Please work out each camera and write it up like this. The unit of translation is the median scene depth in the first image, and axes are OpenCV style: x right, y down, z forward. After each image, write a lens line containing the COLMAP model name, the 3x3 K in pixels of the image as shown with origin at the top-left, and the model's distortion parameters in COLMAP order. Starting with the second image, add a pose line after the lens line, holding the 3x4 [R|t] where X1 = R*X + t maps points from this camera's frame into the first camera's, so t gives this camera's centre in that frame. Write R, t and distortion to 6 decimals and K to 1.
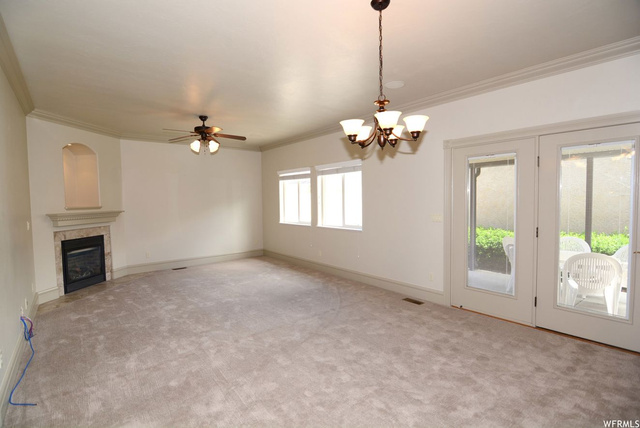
lens RADIAL K [[316.4, 0, 320.0], [0, 316.4, 214.0], [0, 0, 1]] dist [-0.012857, -0.000813]
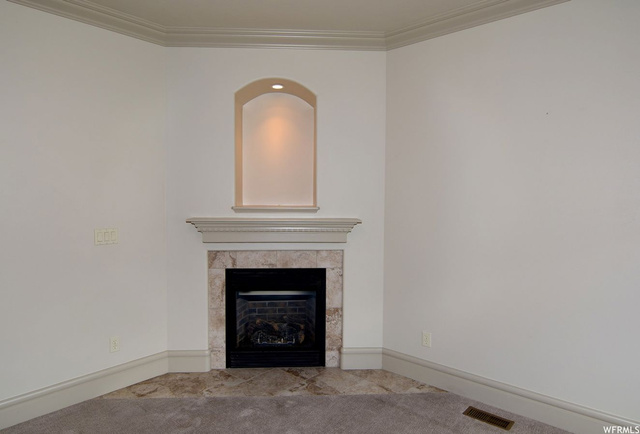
lens RADIAL K [[367.4, 0, 320.0], [0, 367.4, 217.0], [0, 0, 1]] dist [-0.003157, -0.001100]
pose [[0.145884, 0.059810, -0.987492, -0.156176], [-0.051485, 0.997277, 0.052797, -0.038866], [0.987961, 0.043139, 0.148566, 0.912790]]
